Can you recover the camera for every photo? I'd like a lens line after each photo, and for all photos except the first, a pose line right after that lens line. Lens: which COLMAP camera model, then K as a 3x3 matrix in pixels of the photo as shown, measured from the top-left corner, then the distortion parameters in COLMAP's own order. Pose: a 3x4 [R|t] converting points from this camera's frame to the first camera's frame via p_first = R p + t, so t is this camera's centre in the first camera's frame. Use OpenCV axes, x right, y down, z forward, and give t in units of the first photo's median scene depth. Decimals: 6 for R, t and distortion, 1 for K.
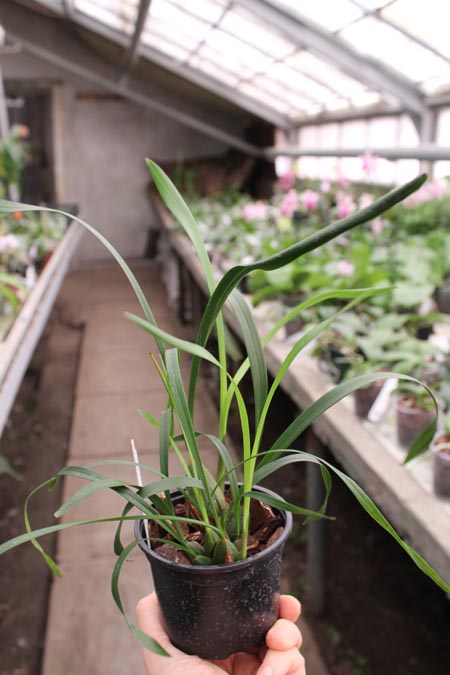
lens RADIAL K [[614.6, 0, 228.8], [0, 614.6, 336.1], [0, 0, 1]] dist [-0.096527, 0.000000]
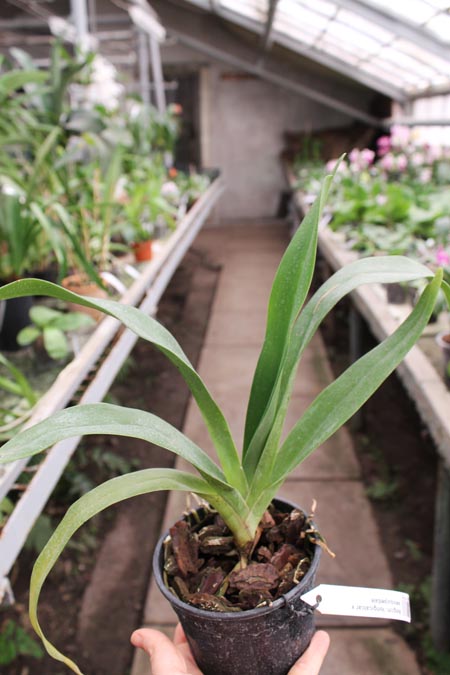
lens RADIAL K [[614.6, 0, 228.0], [0, 614.6, 335.7], [0, 0, 1]] dist [-0.096527, 0.000000]
pose [[0.973671, 0.047275, -0.223002, 0.065191], [-0.037450, 0.998141, 0.048087, 0.065657], [0.224861, -0.038469, 0.973631, -0.224798]]
